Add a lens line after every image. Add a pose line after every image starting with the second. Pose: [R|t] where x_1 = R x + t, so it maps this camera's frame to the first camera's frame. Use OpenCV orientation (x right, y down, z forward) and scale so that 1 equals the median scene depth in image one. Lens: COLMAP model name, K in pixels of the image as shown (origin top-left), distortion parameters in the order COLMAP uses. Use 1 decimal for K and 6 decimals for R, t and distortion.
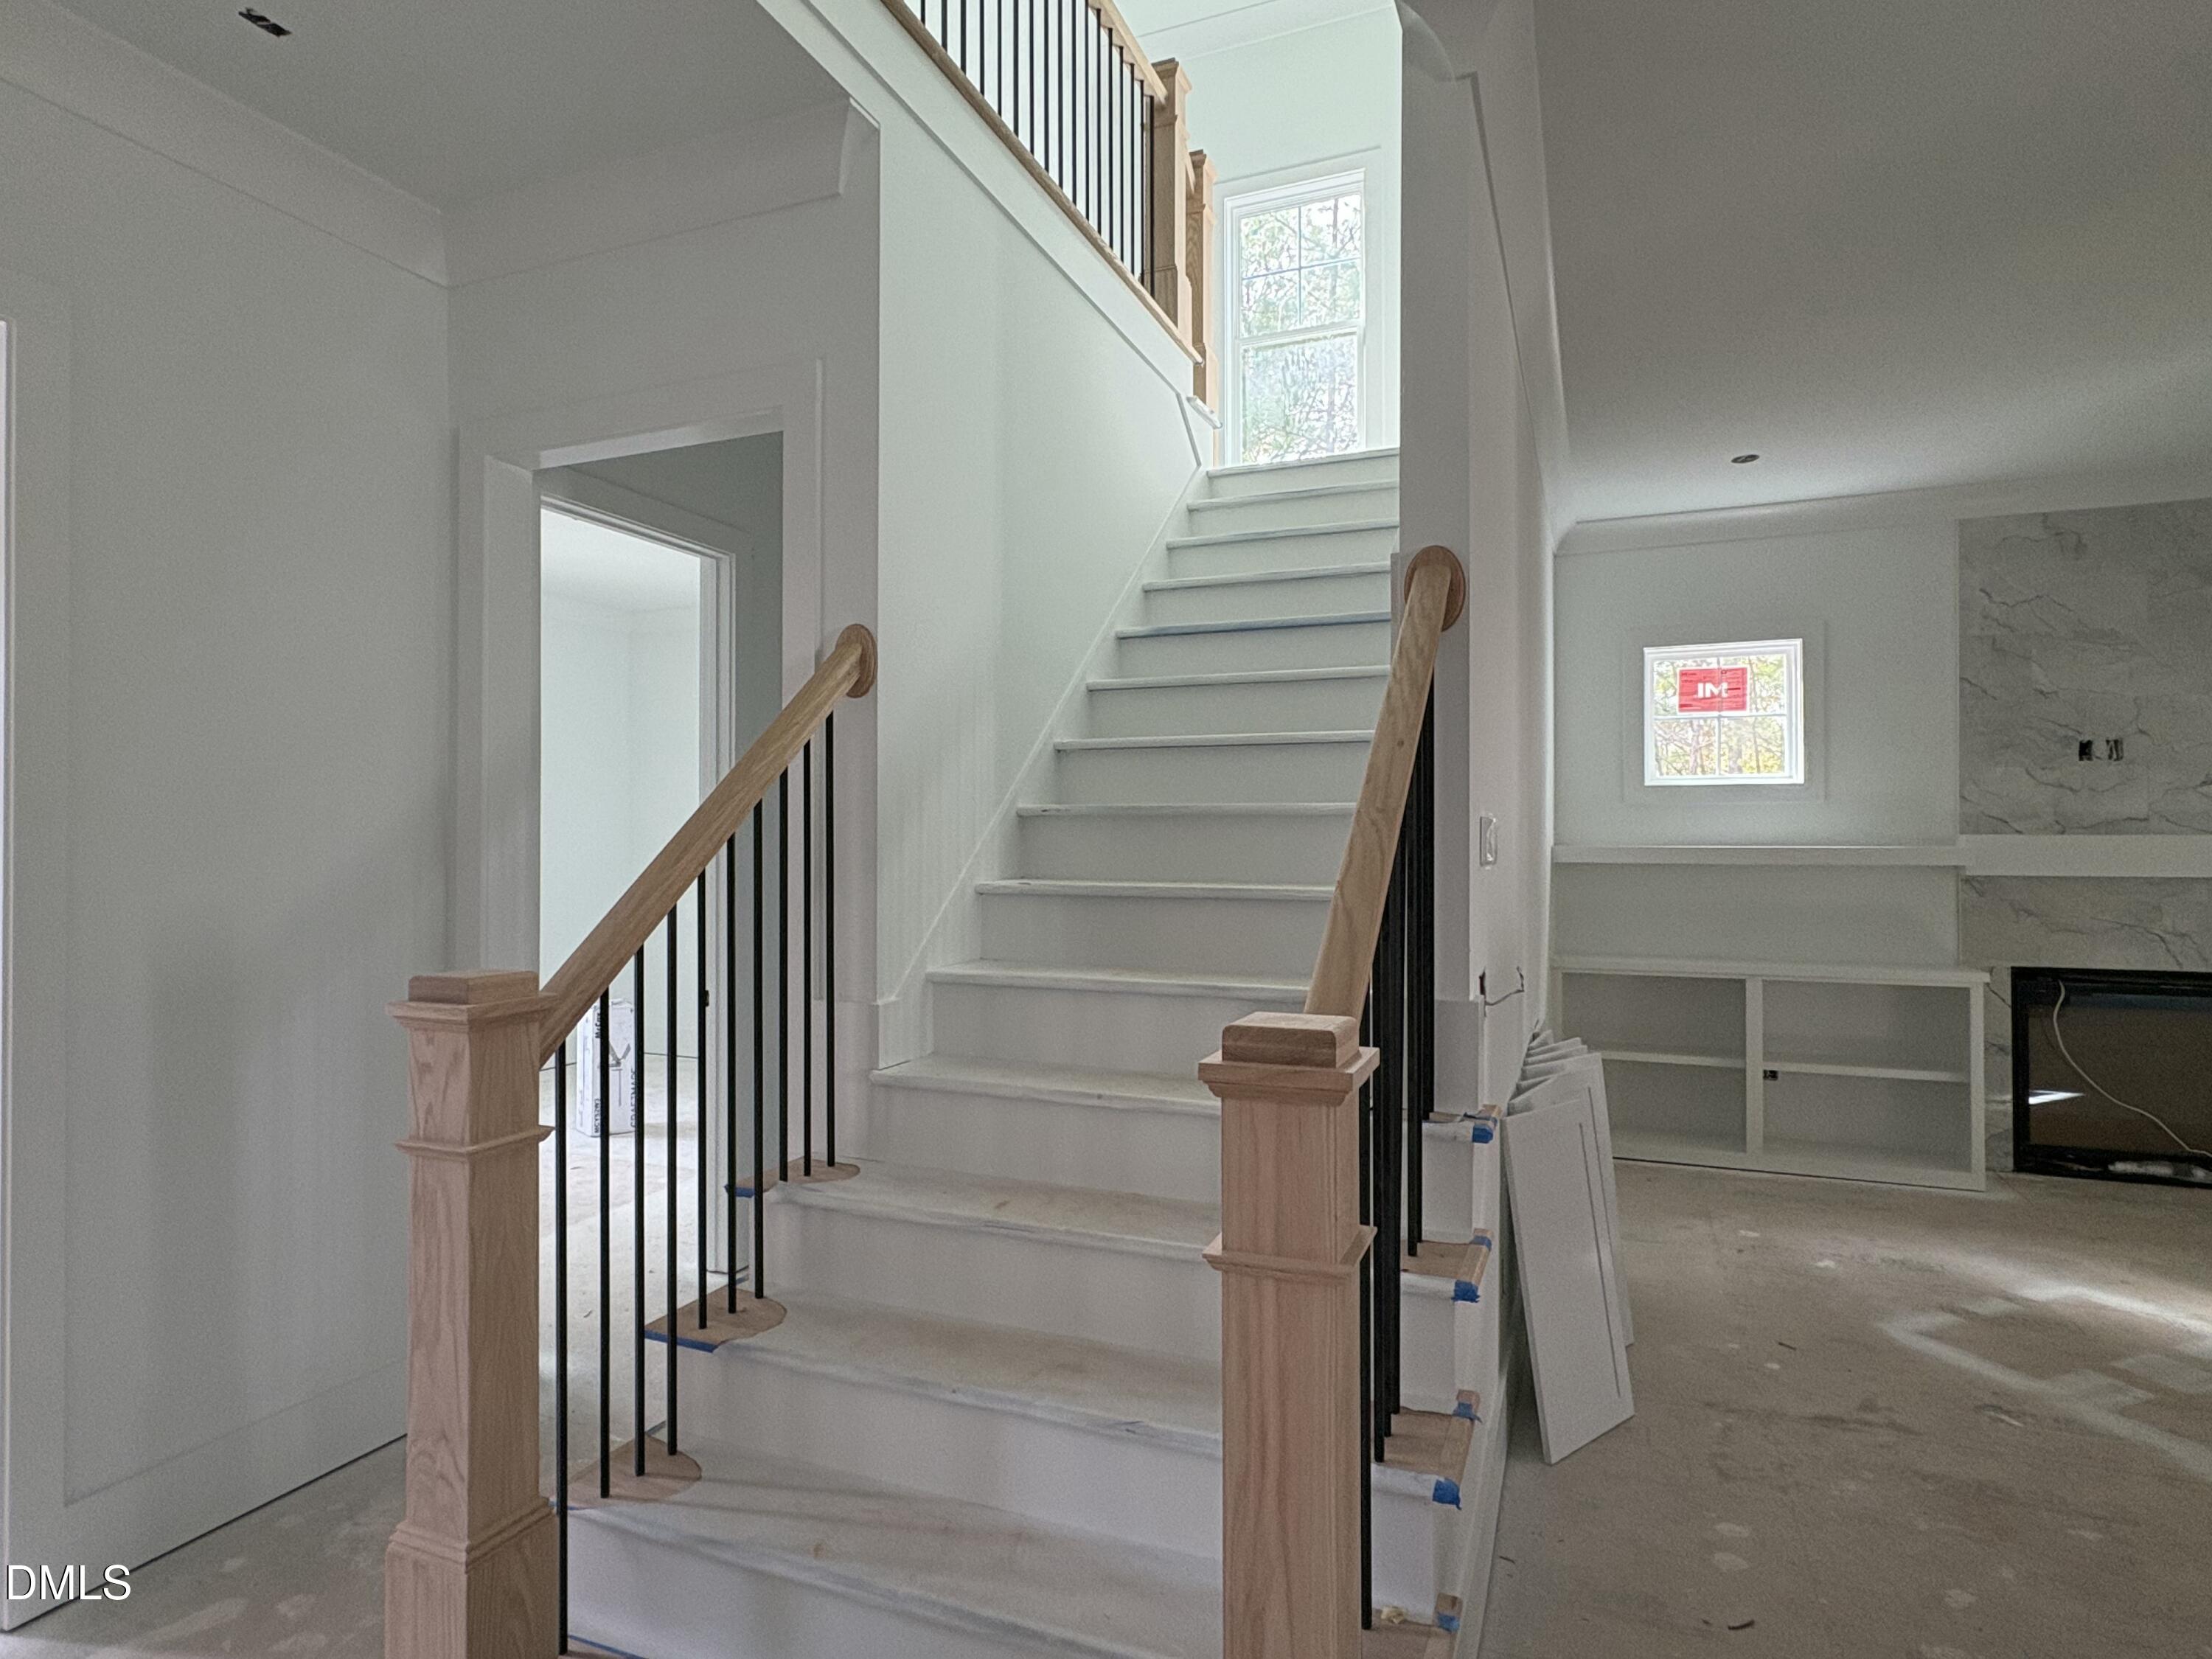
lens RADIAL K [[1208.3, 0, 1103.5], [0, 1208.3, 831.7], [0, 0, 1]] dist [0.001145, 0.000186]
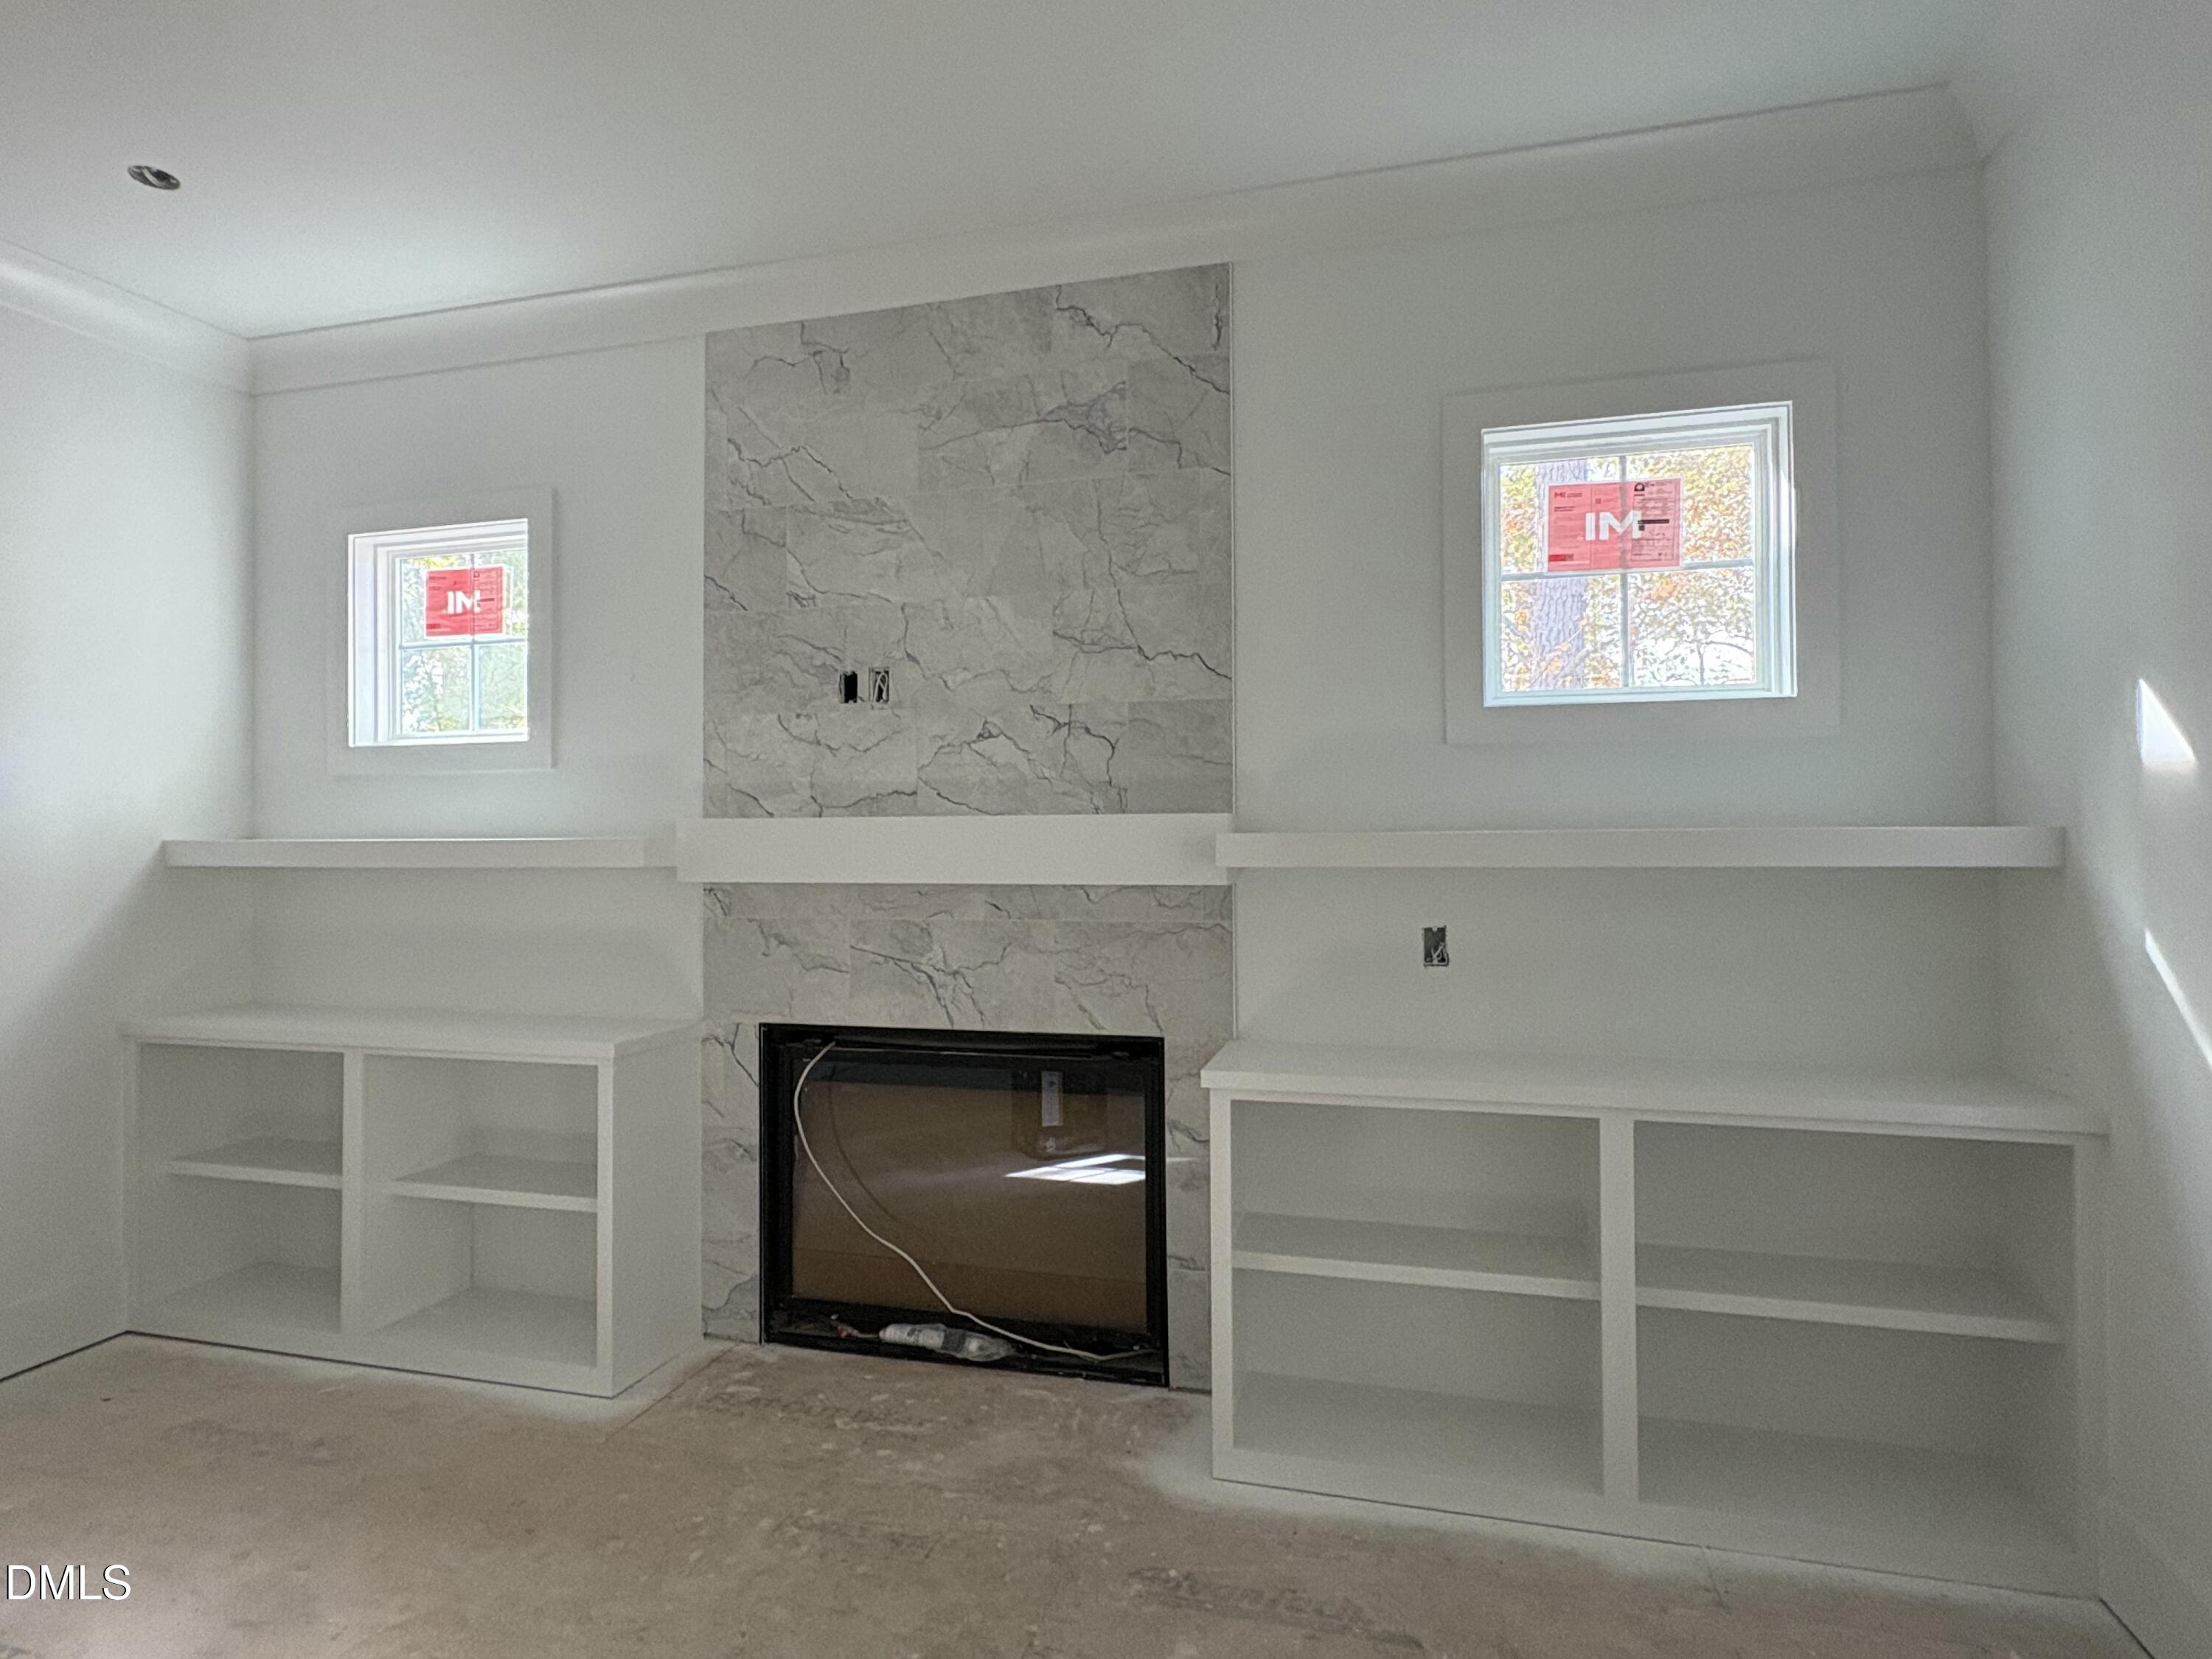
lens RADIAL K [[1208.3, 0, 1105.0], [0, 1208.3, 828.3], [0, 0, 1]] dist [0.001145, 0.000186]
pose [[0.992005, -0.006045, 0.126057, 0.857351], [0.005956, 0.999982, 0.001083, 0.008077], [-0.126061, -0.000323, 0.992022, 0.339704]]
